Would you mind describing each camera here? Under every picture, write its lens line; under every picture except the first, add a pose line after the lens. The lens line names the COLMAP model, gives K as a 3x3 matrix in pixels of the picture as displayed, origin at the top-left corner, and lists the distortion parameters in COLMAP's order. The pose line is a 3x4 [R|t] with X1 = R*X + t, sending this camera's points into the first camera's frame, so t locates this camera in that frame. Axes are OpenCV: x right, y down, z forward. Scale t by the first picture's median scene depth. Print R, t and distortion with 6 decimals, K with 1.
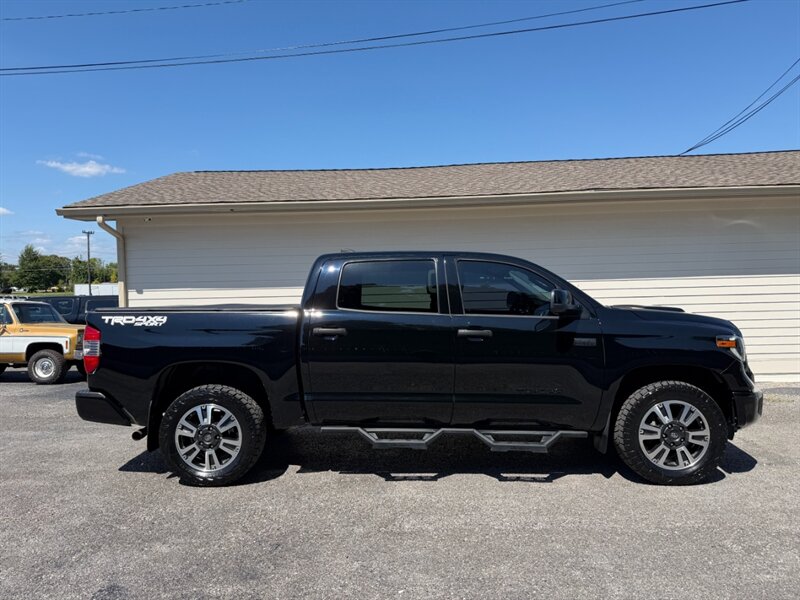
lens RADIAL K [[563.6, 0, 394.0], [0, 563.6, 303.5], [0, 0, 1]] dist [0.039741, -0.053849]
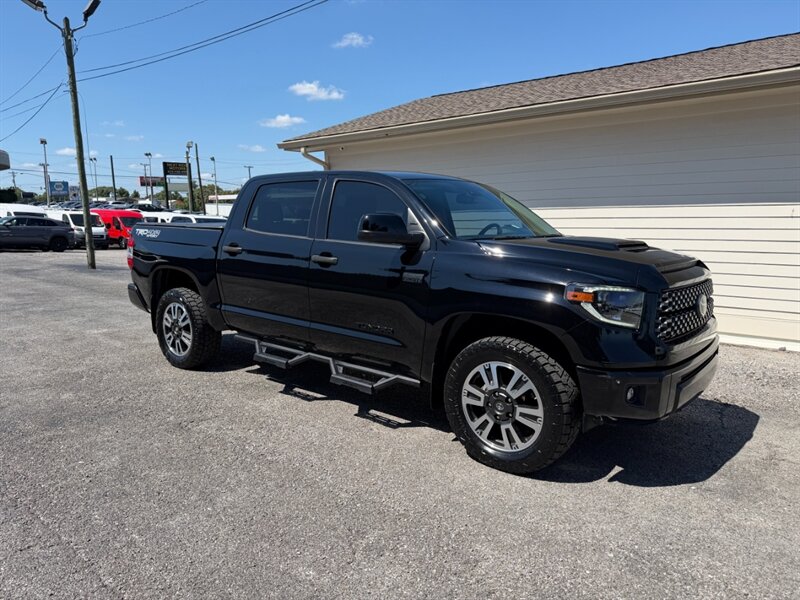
lens RADIAL K [[562.4, 0, 397.5], [0, 562.4, 301.5], [0, 0, 1]] dist [0.052112, -0.067736]
pose [[0.797580, 0.107285, -0.593596, 0.798920], [-0.028432, 0.989649, 0.140665, -0.013409], [0.602543, -0.095315, 0.792374, 0.310780]]
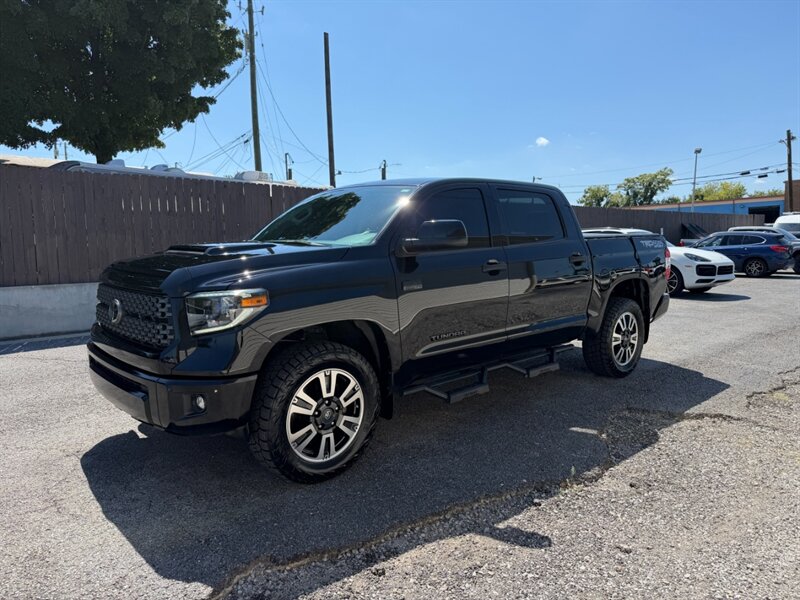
lens RADIAL K [[563.6, 0, 394.0], [0, 563.6, 303.5], [0, 0, 1]] dist [0.039741, -0.053849]
pose [[-0.715722, 0.100322, -0.691142, 0.920905], [0.007187, 0.990634, 0.136351, -0.019269], [0.698348, 0.092622, -0.709740, 1.956680]]
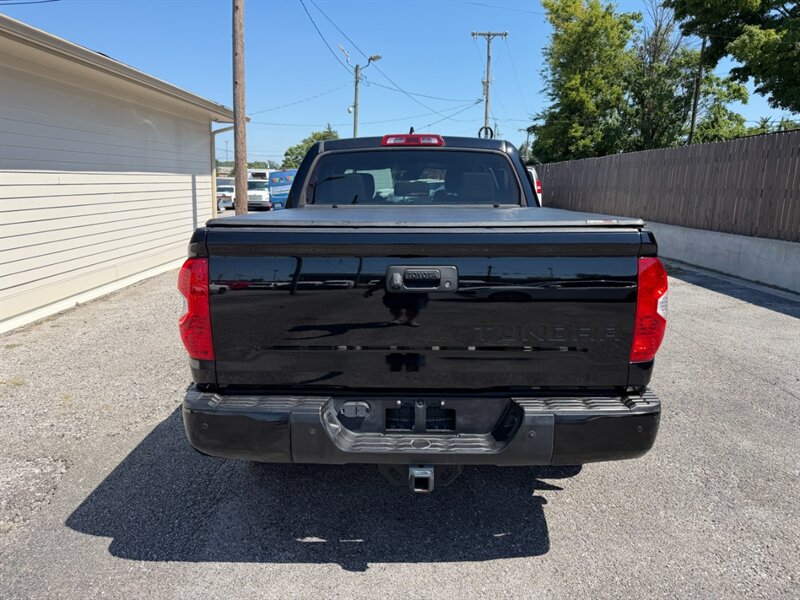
lens RADIAL K [[569.5, 0, 397.4], [0, 569.5, 301.7], [0, 0, 1]] dist [0.048380, -0.068018]
pose [[-0.041598, -0.185133, 0.981833, -1.026220], [0.016638, 0.982419, 0.185949, -0.015955], [-0.998996, 0.024071, -0.037786, 1.264093]]
